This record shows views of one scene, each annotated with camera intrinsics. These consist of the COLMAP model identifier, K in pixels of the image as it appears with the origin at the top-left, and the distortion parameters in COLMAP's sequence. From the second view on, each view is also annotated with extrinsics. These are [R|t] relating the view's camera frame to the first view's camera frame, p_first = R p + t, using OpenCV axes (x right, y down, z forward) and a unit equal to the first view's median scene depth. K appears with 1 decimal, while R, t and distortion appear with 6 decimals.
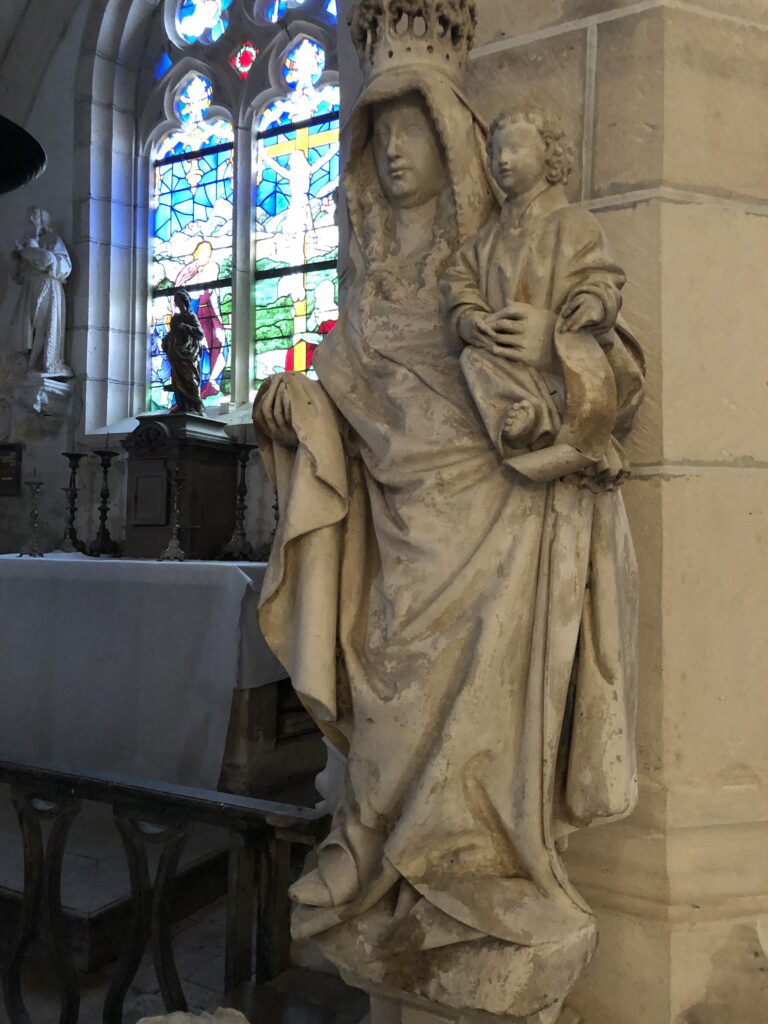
lens RADIAL K [[831.0, 0, 387.3], [0, 831.0, 513.4], [0, 0, 1]] dist [0.030906, -0.032291]
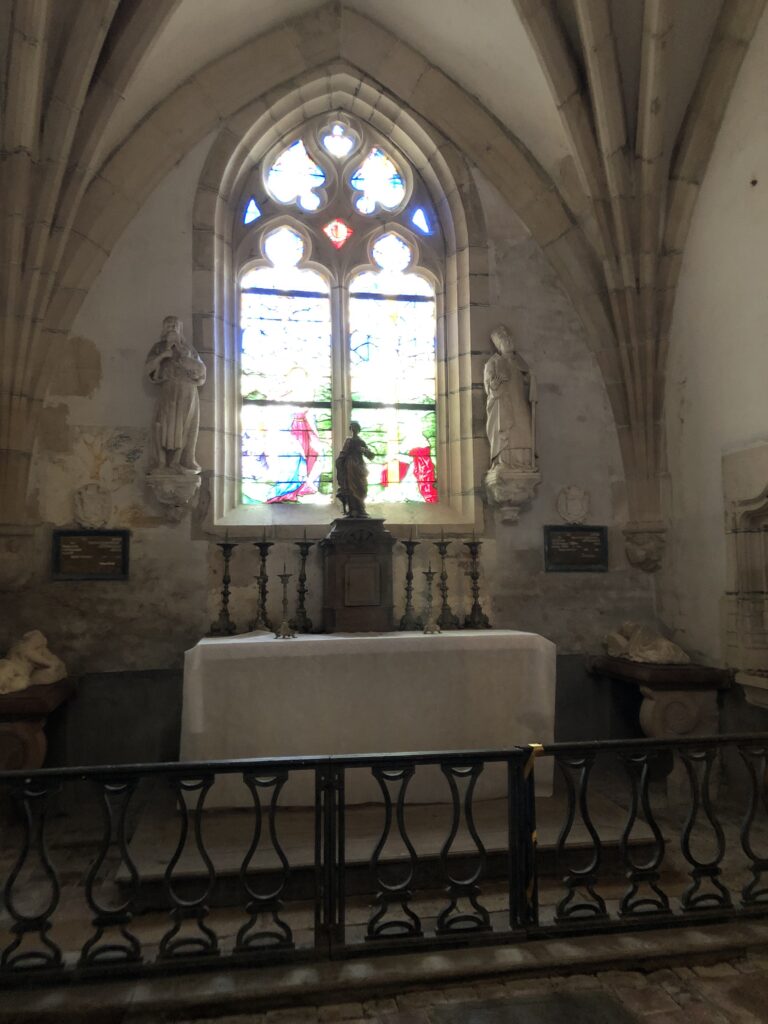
lens RADIAL K [[831.0, 0, 383.1], [0, 831.0, 502.4], [0, 0, 1]] dist [0.030906, -0.032291]
pose [[0.792559, 0.035979, 0.608733, -0.852971], [0.000274, 0.998237, -0.059358, -0.058394], [-0.609795, 0.047211, 0.791152, -0.021967]]
